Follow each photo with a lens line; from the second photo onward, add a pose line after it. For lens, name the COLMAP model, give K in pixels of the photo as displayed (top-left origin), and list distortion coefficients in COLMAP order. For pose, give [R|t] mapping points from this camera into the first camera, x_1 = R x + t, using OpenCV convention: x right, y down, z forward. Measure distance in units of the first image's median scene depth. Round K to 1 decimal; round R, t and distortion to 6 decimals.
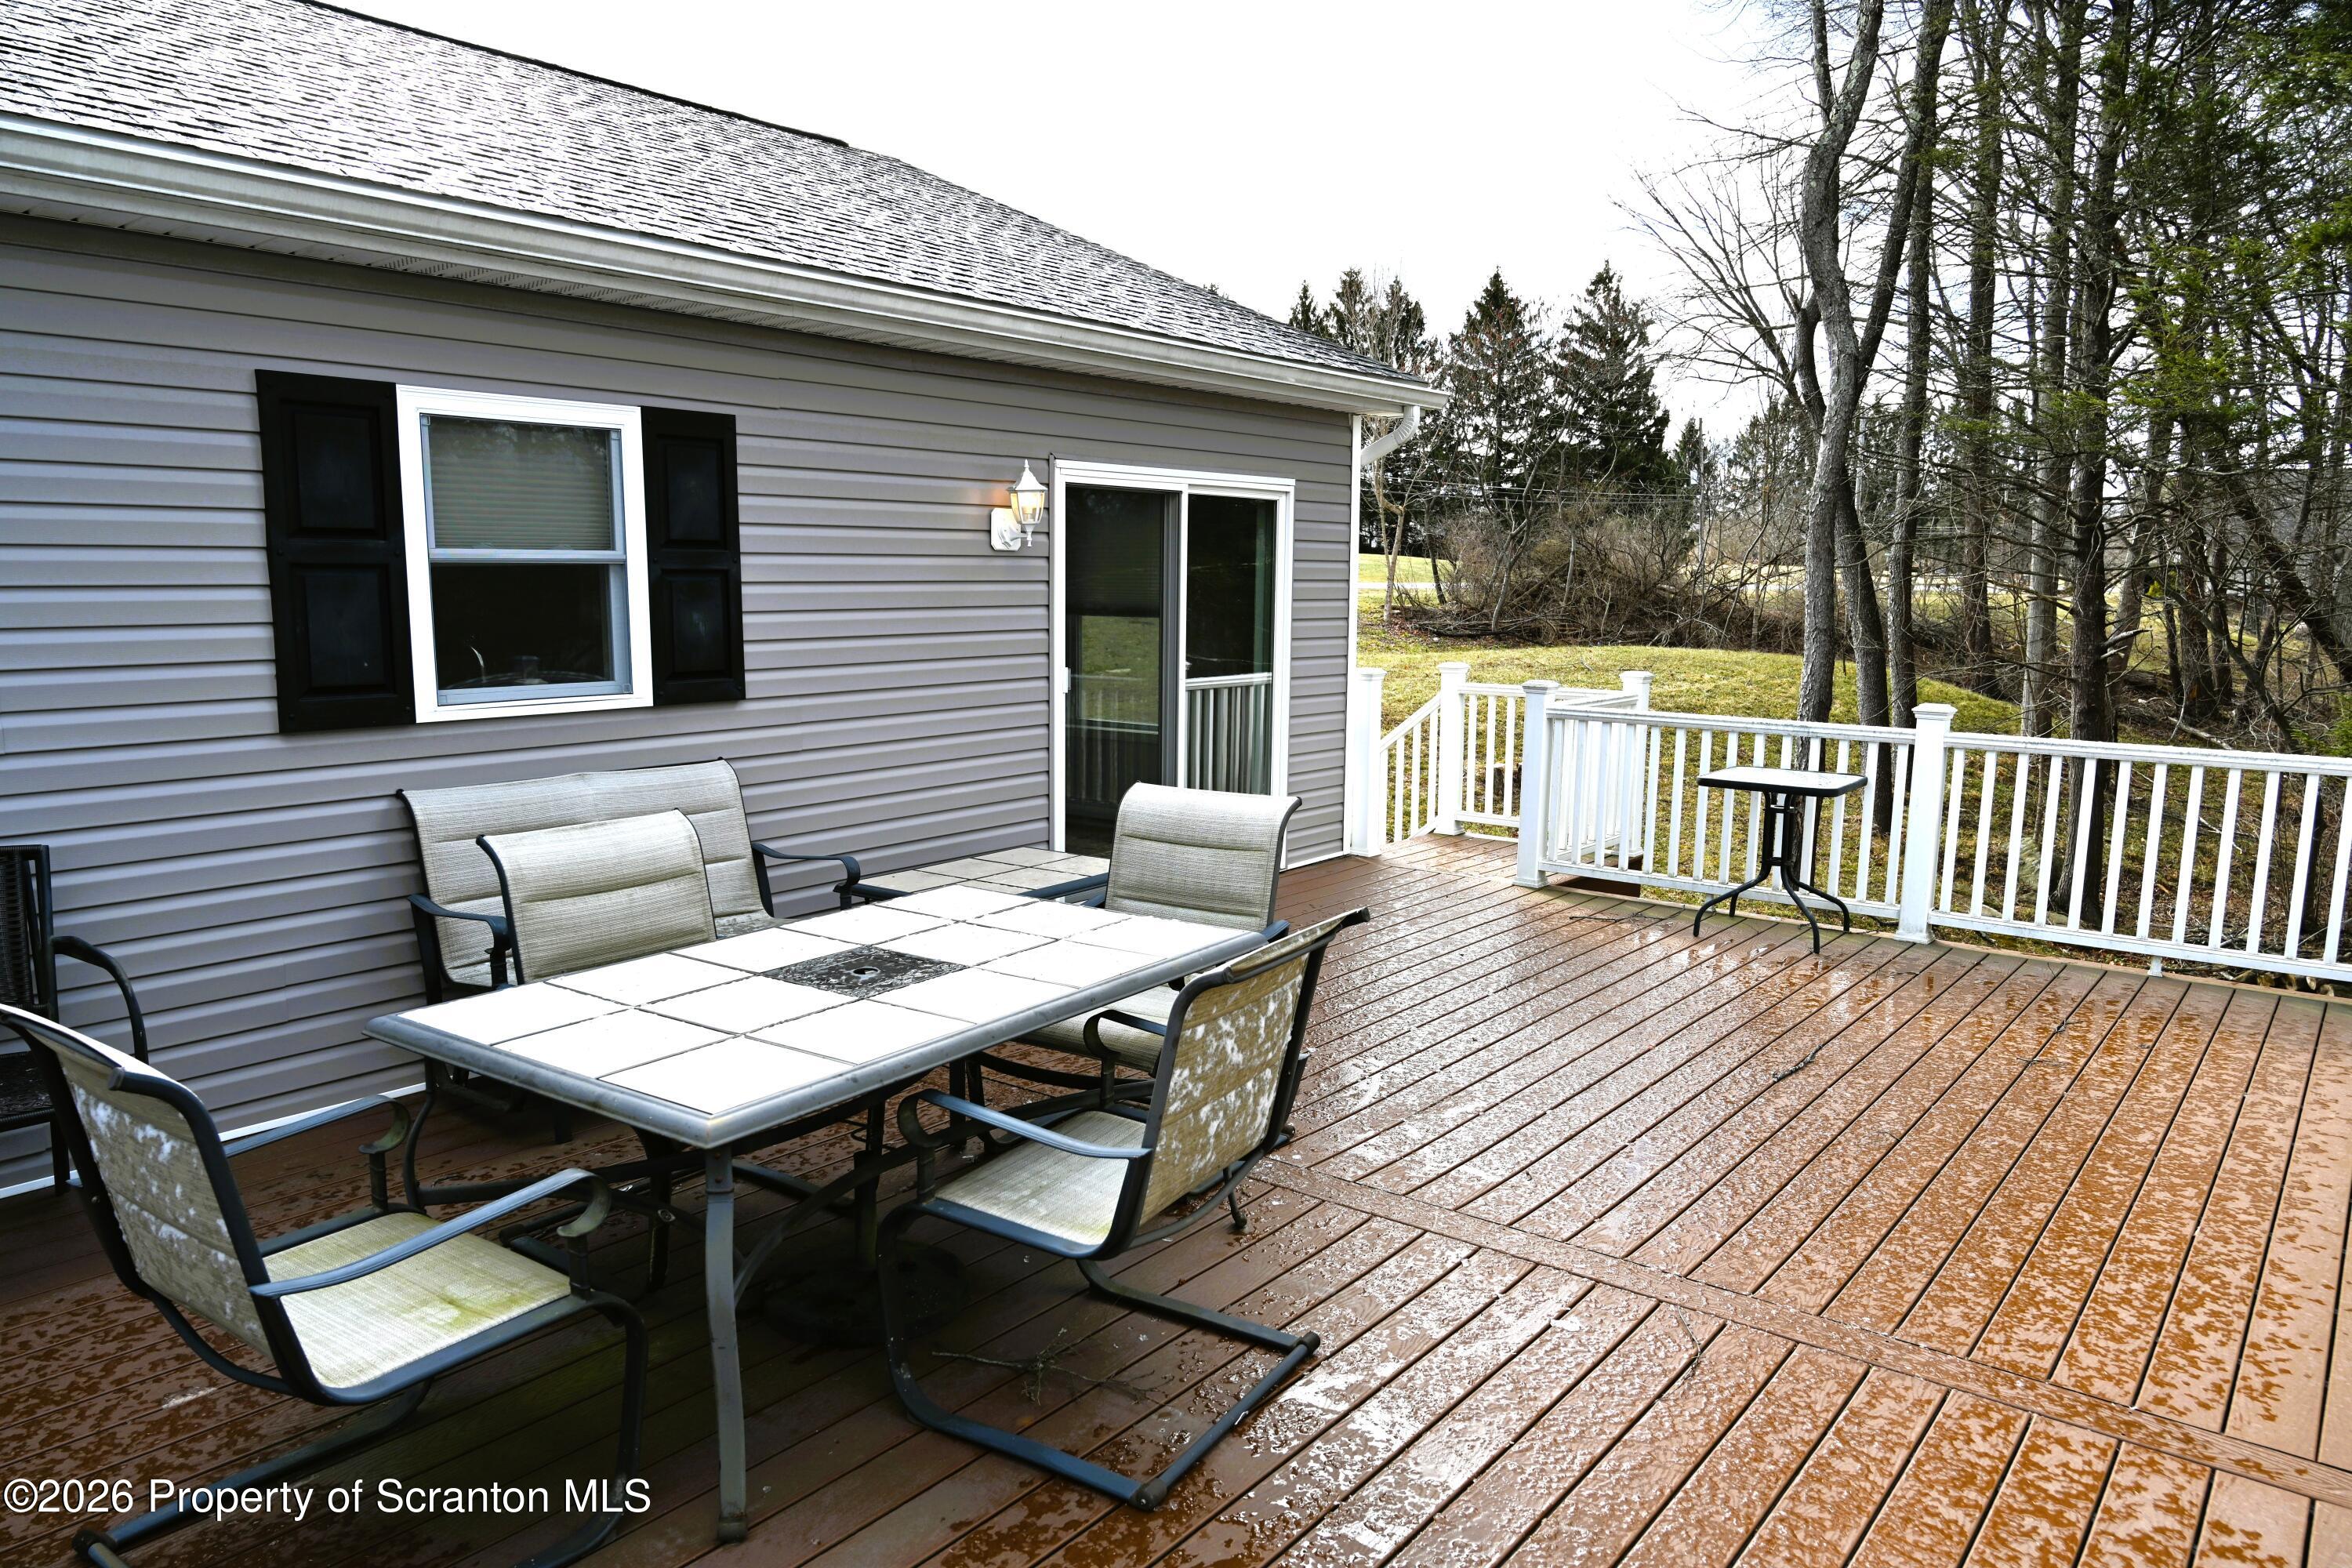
lens RADIAL K [[1558.5, 0, 1179.4], [0, 1558.5, 787.3], [0, 0, 1]] dist [-0.007012, -0.000845]
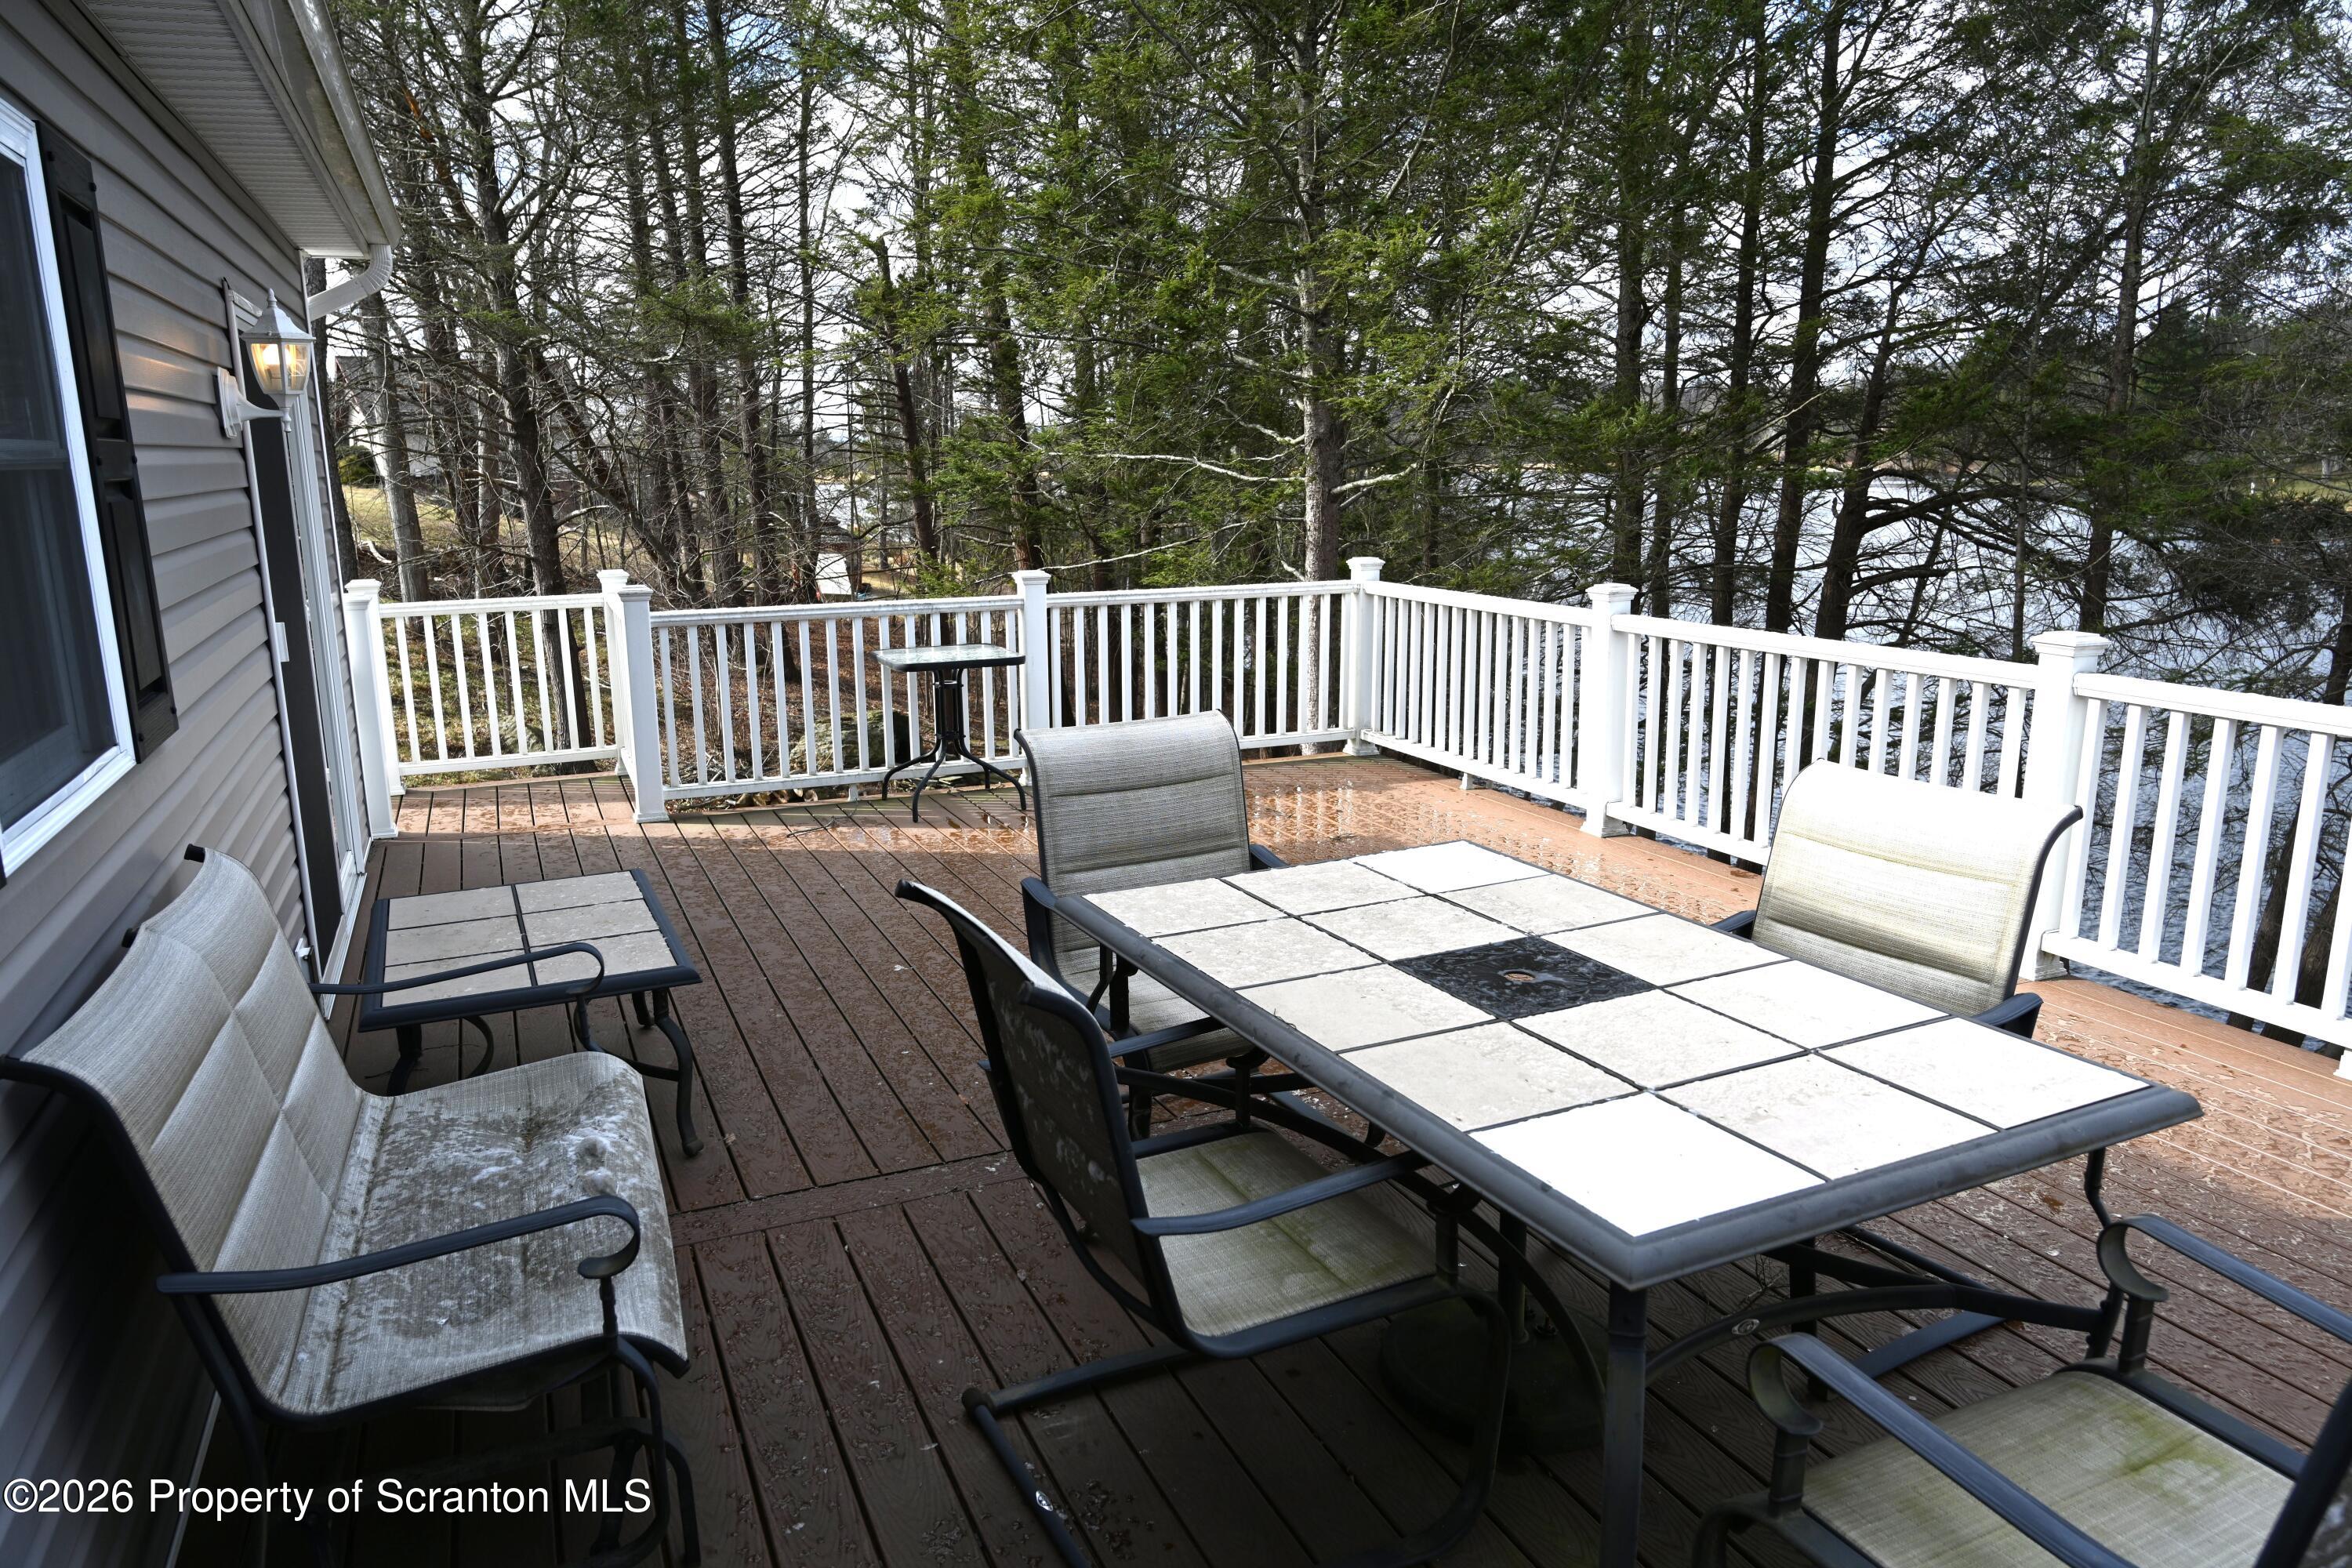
lens RADIAL K [[1558.5, 0, 1176.6], [0, 1558.5, 786.6], [0, 0, 1]] dist [-0.007012, -0.000845]
pose [[0.486641, -0.198066, 0.850853, -0.497585], [0.136968, 0.979212, 0.149608, -0.061644], [-0.862798, 0.043734, 0.503653, 0.401658]]
